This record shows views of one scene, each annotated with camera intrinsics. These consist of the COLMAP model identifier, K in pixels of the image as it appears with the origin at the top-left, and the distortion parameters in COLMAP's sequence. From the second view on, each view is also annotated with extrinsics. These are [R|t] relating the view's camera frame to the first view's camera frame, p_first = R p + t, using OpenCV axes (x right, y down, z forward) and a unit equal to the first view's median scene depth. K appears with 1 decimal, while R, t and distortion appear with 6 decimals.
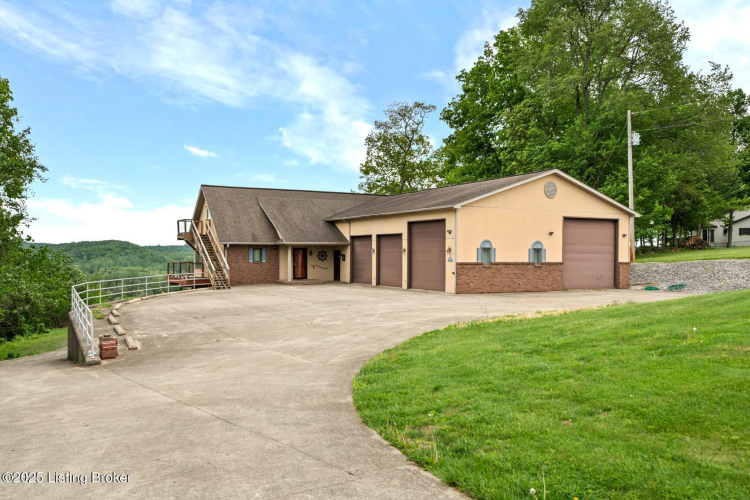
lens RADIAL K [[626.8, 0, 375.0], [0, 626.8, 250.0], [0, 0, 1]] dist [0.029166, 0.005349]
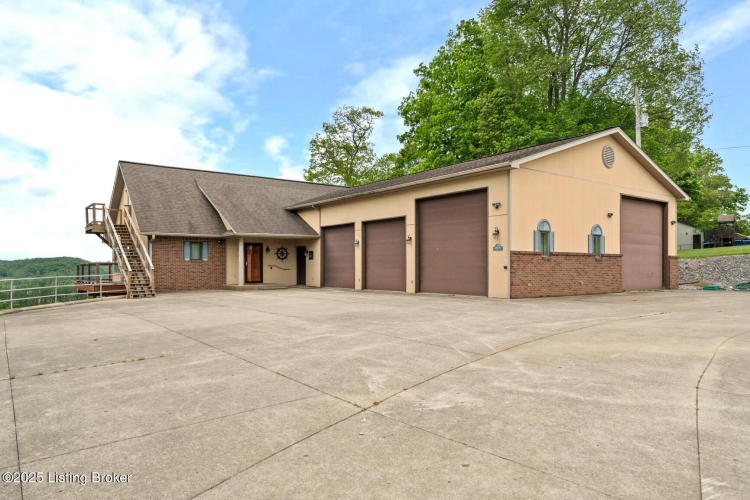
lens RADIAL K [[496.4, 0, 373.9], [0, 496.4, 261.4], [0, 0, 1]] dist [0.004081, 0.001245]
pose [[0.987949, -0.004045, 0.154726, -0.070803], [0.005202, 0.999961, -0.007072, 0.025670], [-0.154691, 0.007791, 0.987932, 0.388456]]
